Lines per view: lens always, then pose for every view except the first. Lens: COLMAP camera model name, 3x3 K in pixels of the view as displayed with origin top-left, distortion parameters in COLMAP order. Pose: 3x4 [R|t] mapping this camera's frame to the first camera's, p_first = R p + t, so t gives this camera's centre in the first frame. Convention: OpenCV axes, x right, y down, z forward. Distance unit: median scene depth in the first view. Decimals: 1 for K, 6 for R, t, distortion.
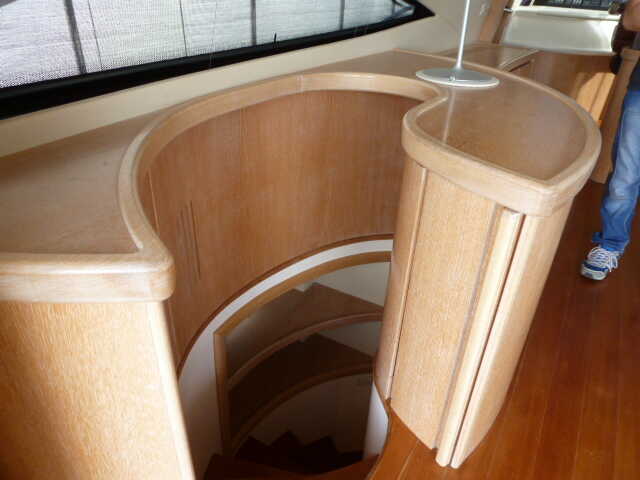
lens RADIAL K [[460.8, 0, 321.4], [0, 460.8, 238.2], [0, 0, 1]] dist [-0.063623, 0.039022]
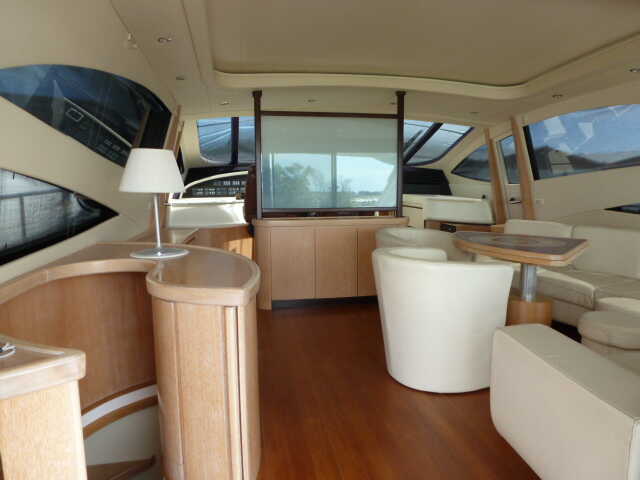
lens RADIAL K [[460.8, 0, 321.4], [0, 460.8, 238.2], [0, 0, 1]] dist [-0.063623, 0.039022]
pose [[0.756834, -0.129504, 0.640648, -0.257894], [0.359790, 0.900851, -0.242938, 0.152170], [-0.545667, 0.414363, 0.728389, -0.384520]]
